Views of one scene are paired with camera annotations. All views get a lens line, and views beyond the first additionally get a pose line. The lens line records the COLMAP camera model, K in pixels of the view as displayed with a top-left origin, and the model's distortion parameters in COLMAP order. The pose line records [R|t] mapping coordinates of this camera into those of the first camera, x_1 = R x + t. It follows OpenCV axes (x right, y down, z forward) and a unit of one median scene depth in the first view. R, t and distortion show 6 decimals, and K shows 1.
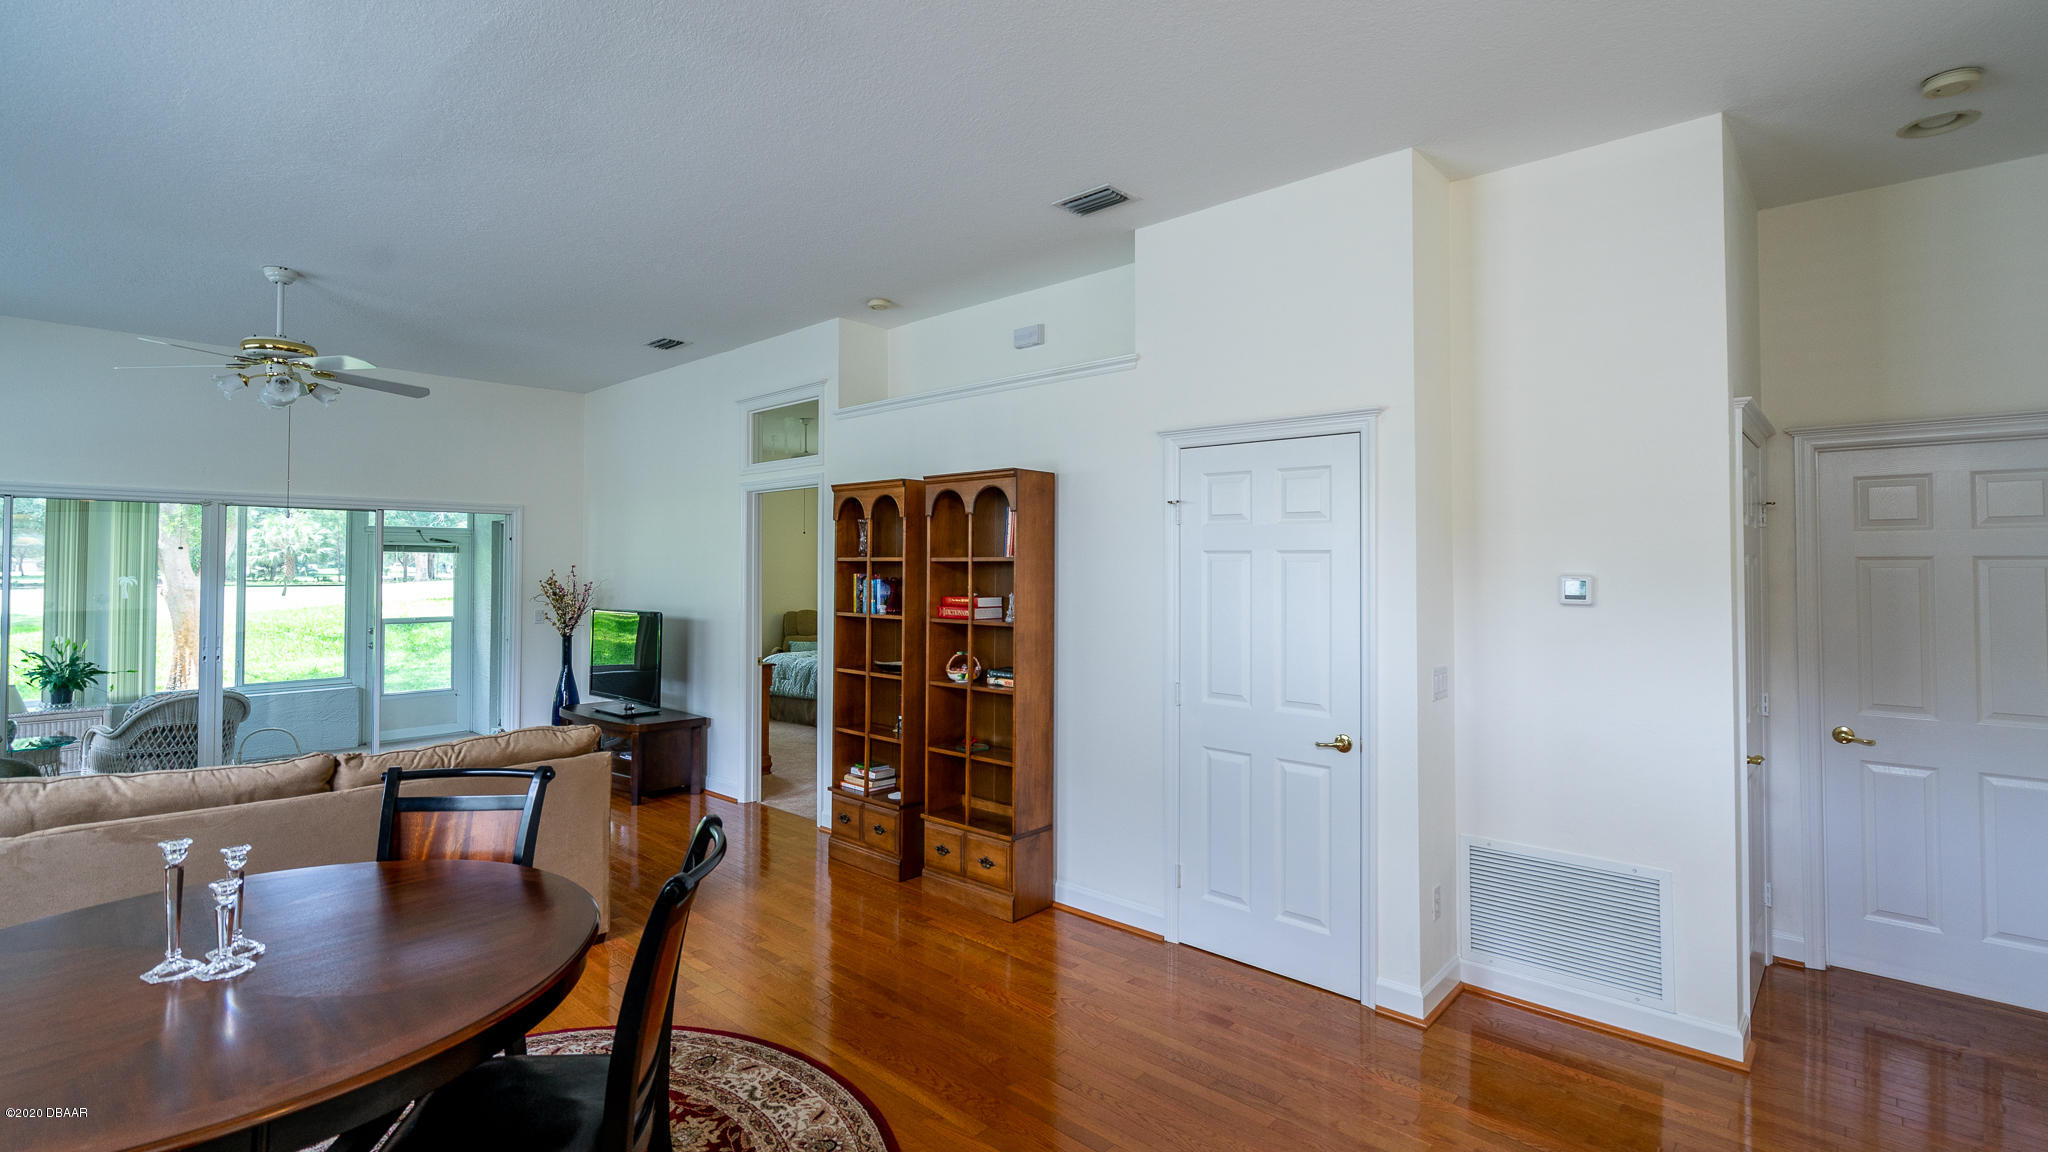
lens RADIAL K [[950.8, 0, 1037.9], [0, 950.8, 562.6], [0, 0, 1]] dist [-0.001218, 0.000615]
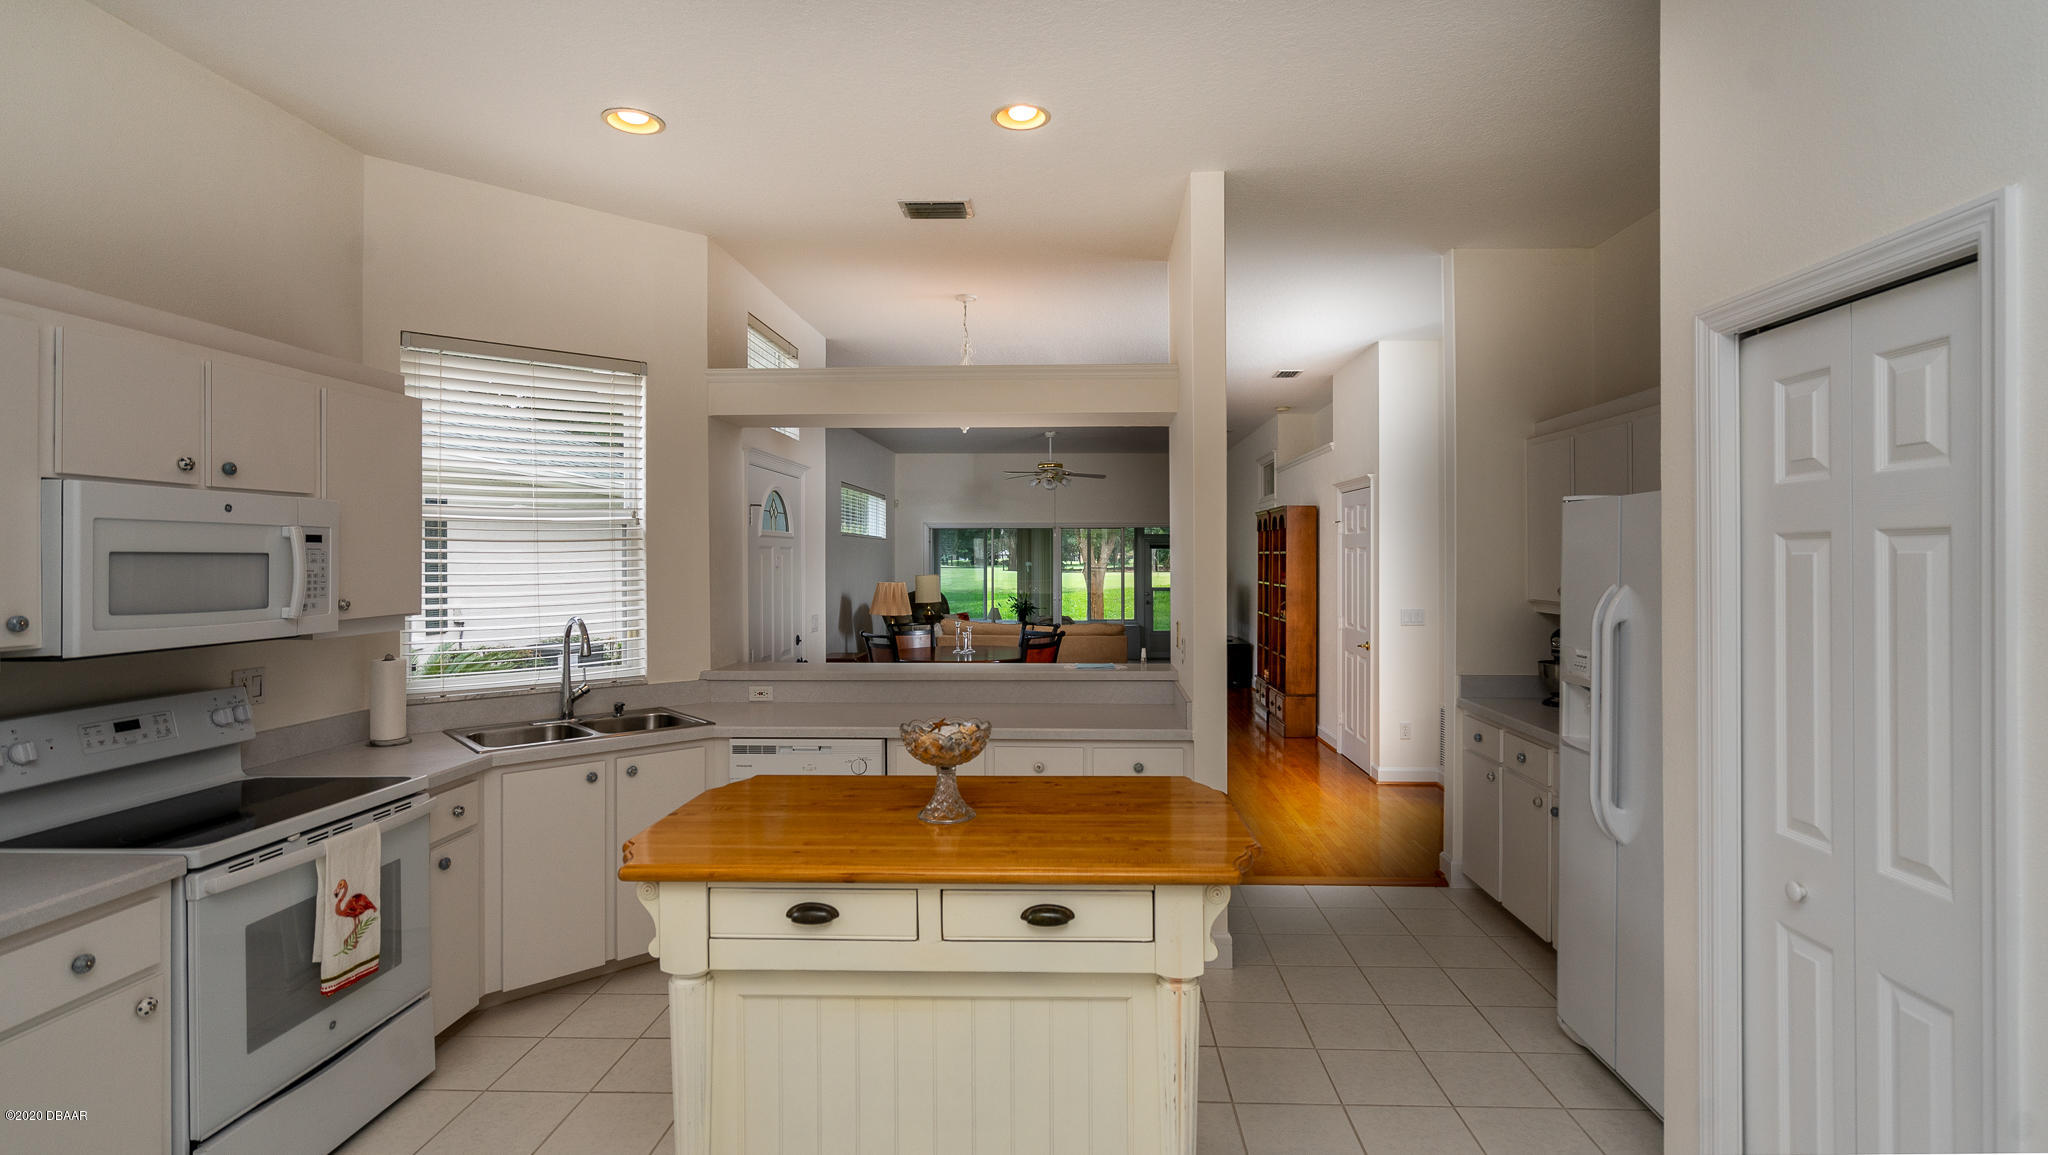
lens RADIAL K [[950.8, 0, 1037.9], [0, 950.8, 564.1], [0, 0, 1]] dist [-0.001218, 0.000615]
pose [[0.649208, 0.001928, -0.760608, 0.639476], [0.005589, 0.999958, 0.007305, 0.002532], [0.760590, -0.008993, 0.649170, -0.368482]]
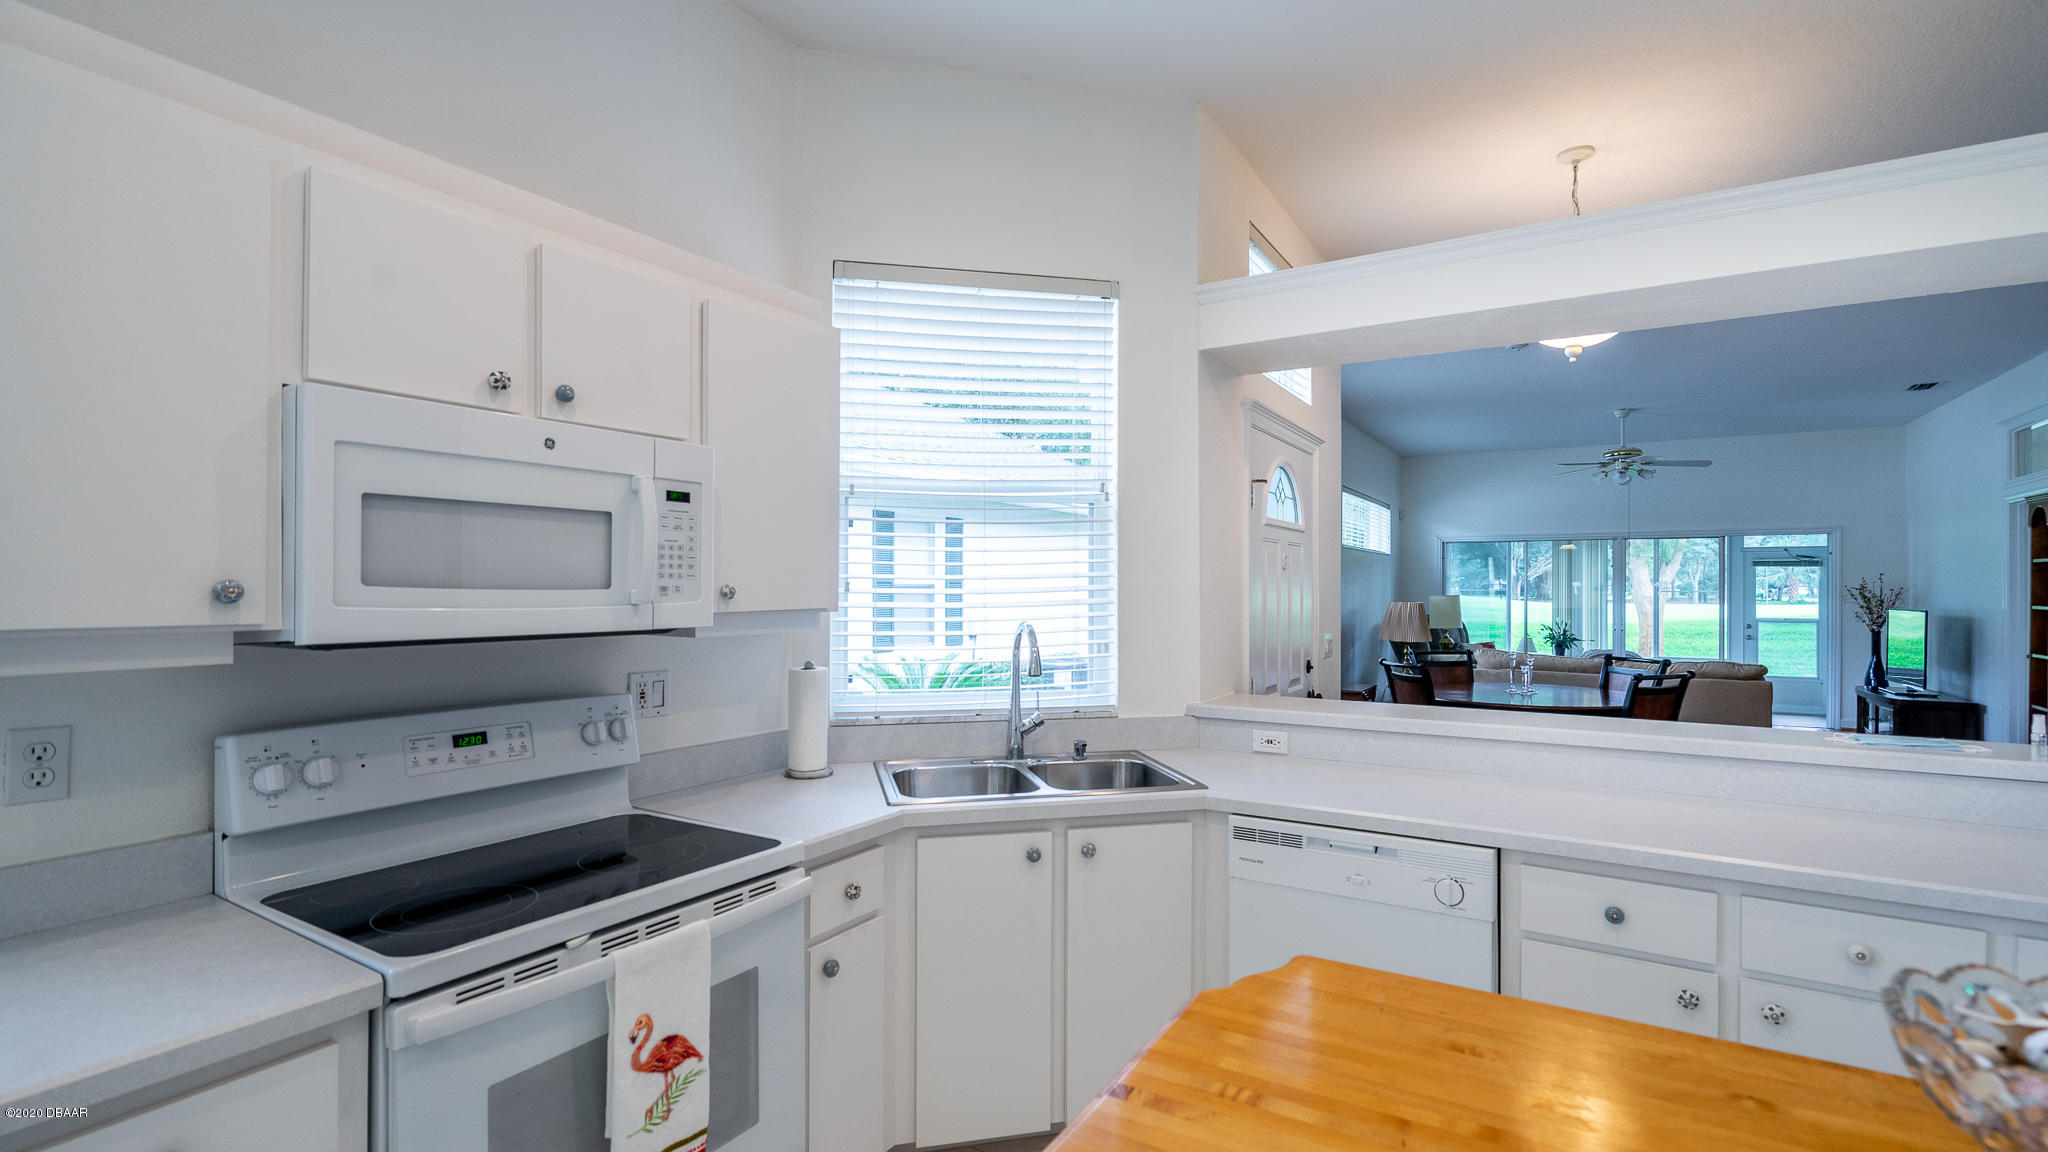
lens RADIAL K [[923.7, 0, 1035.0], [0, 923.7, 580.4], [0, 0, 1]] dist [-0.006755, 0.000279]
pose [[0.201646, -0.006829, -0.979435, 0.454475], [0.001413, 0.999977, -0.006682, 0.018827], [0.979457, -0.000037, 0.201651, -0.298218]]
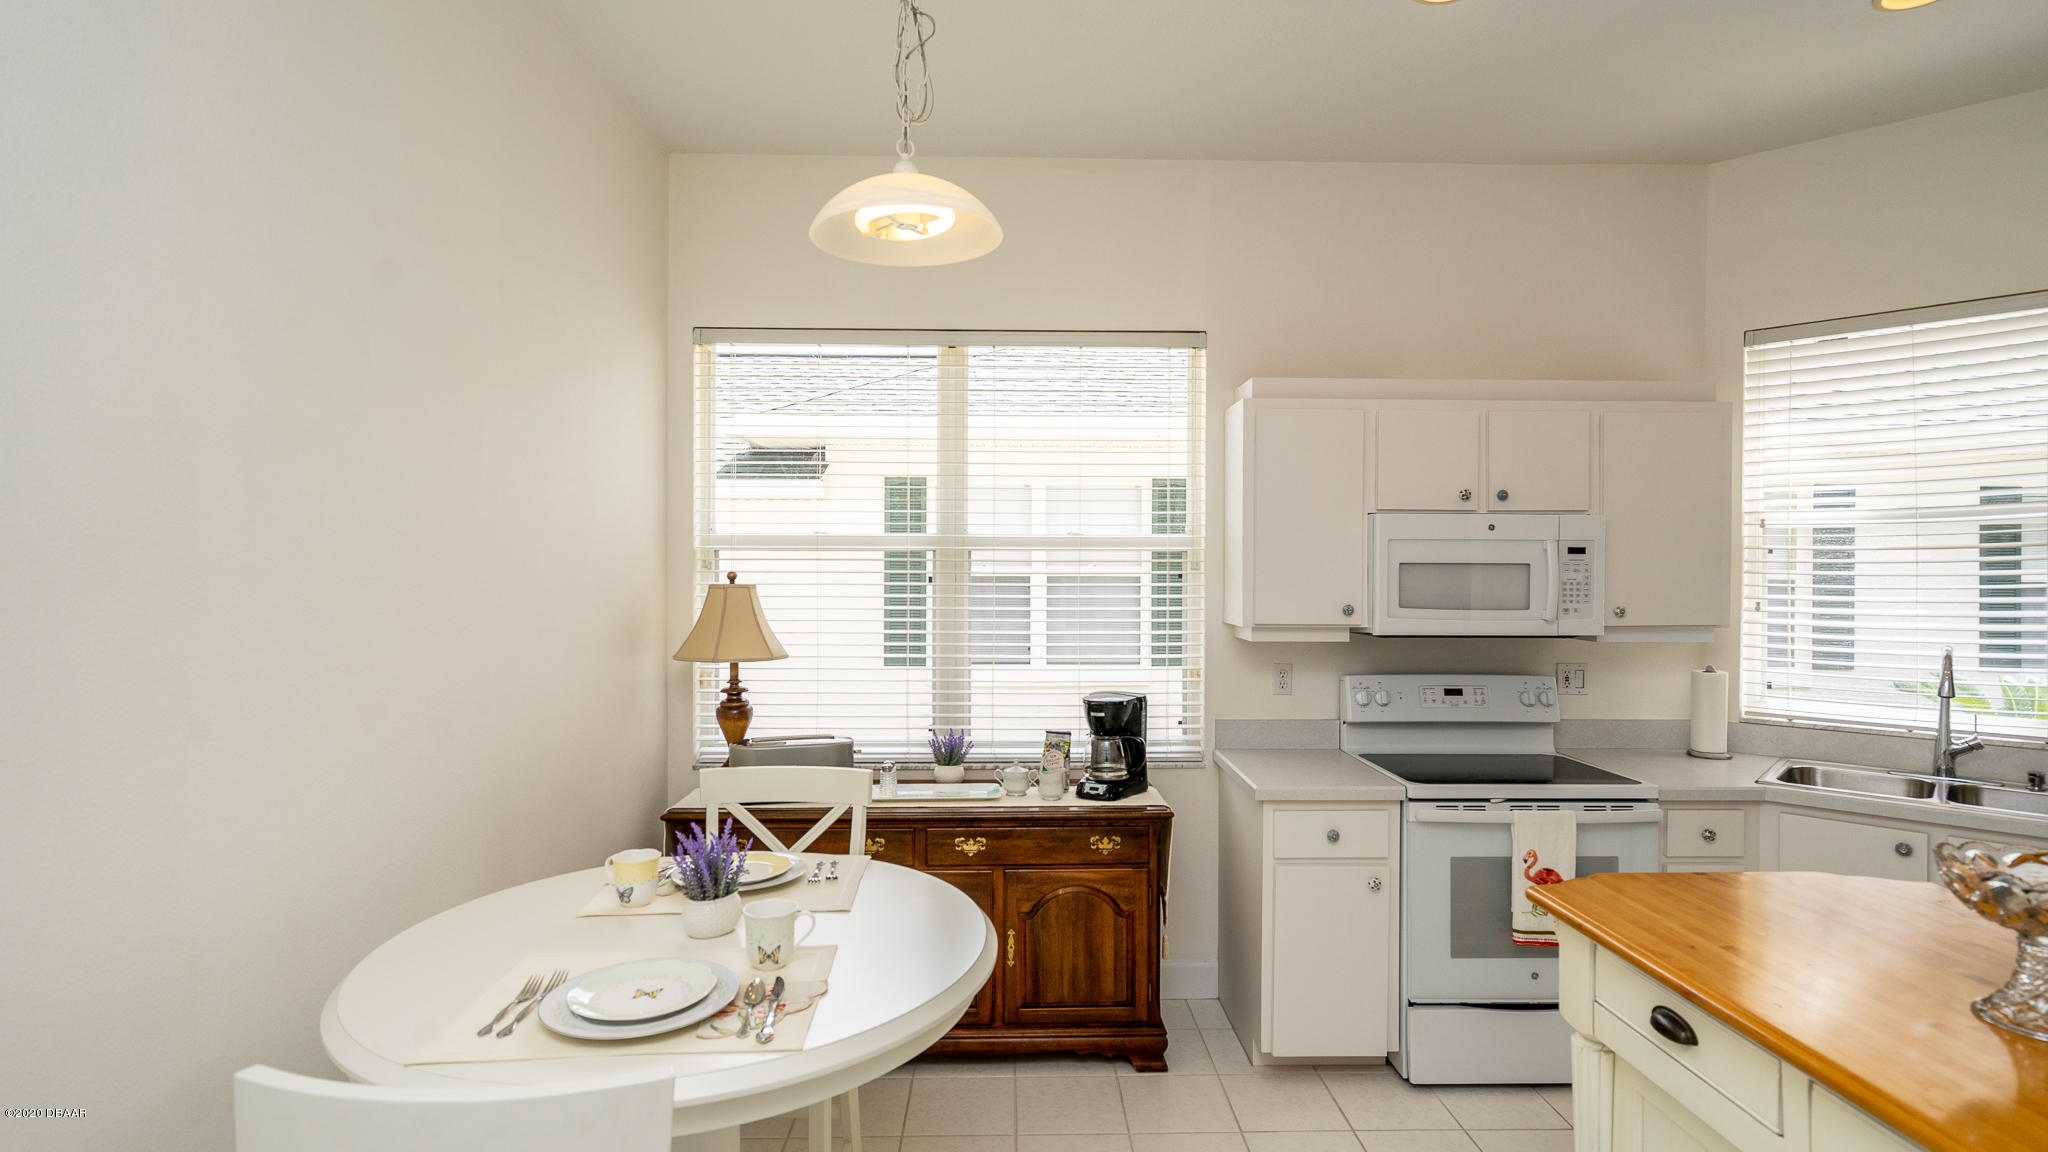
lens RADIAL K [[989.4, 0, 1038.0], [0, 989.4, 574.9], [0, 0, 1]] dist [-0.002533, 0.000789]
pose [[-0.713560, 0.000588, -0.700594, 0.645441], [-0.002681, 0.999990, 0.003571, 0.003411], [0.700589, 0.004427, -0.713551, -0.203185]]
